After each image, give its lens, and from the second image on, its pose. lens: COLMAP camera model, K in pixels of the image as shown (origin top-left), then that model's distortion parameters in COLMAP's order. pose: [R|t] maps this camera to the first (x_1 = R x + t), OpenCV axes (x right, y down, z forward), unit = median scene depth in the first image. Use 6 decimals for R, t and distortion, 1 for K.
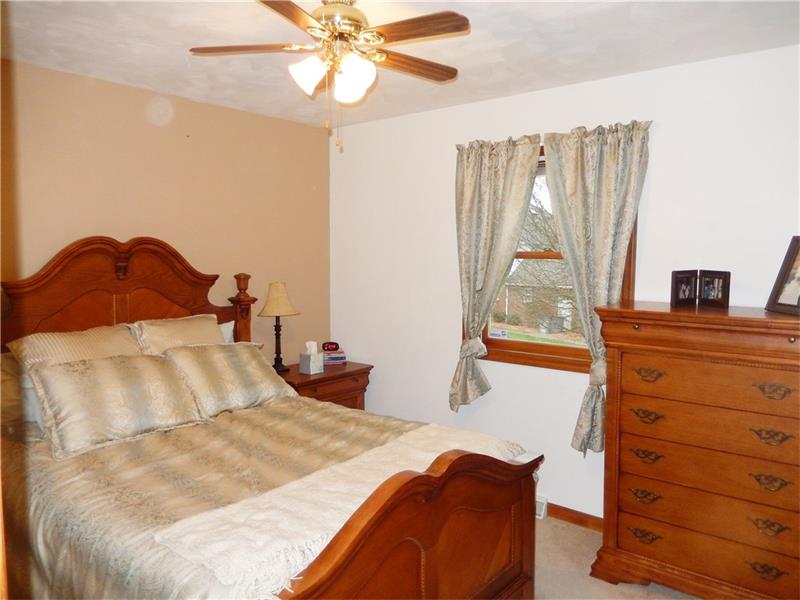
lens RADIAL K [[596.5, 0, 398.4], [0, 596.5, 297.0], [0, 0, 1]] dist [0.013863, -0.005934]
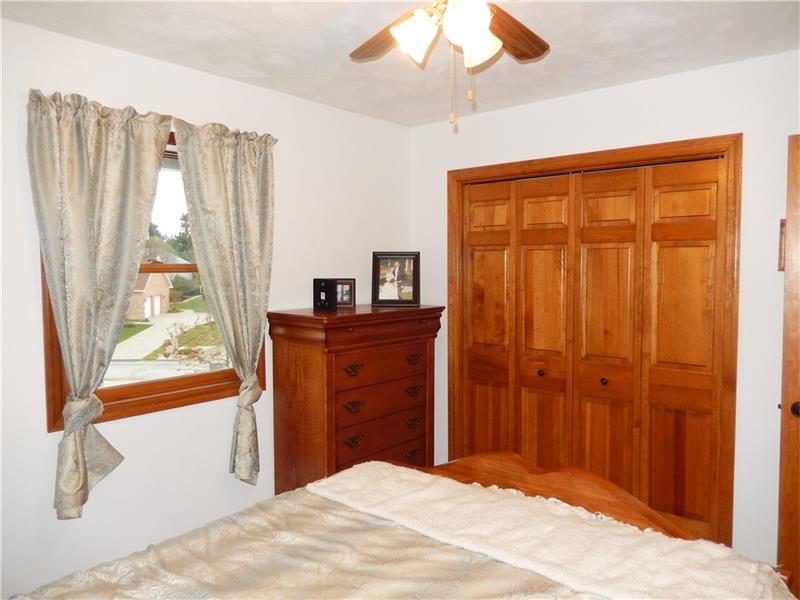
lens RADIAL K [[596.5, 0, 398.4], [0, 596.5, 297.0], [0, 0, 1]] dist [0.013863, -0.005934]
pose [[0.048807, -0.059400, 0.997040, -0.621059], [0.081401, 0.995146, 0.055302, -0.057722], [-0.995486, 0.078461, 0.053406, 0.744534]]
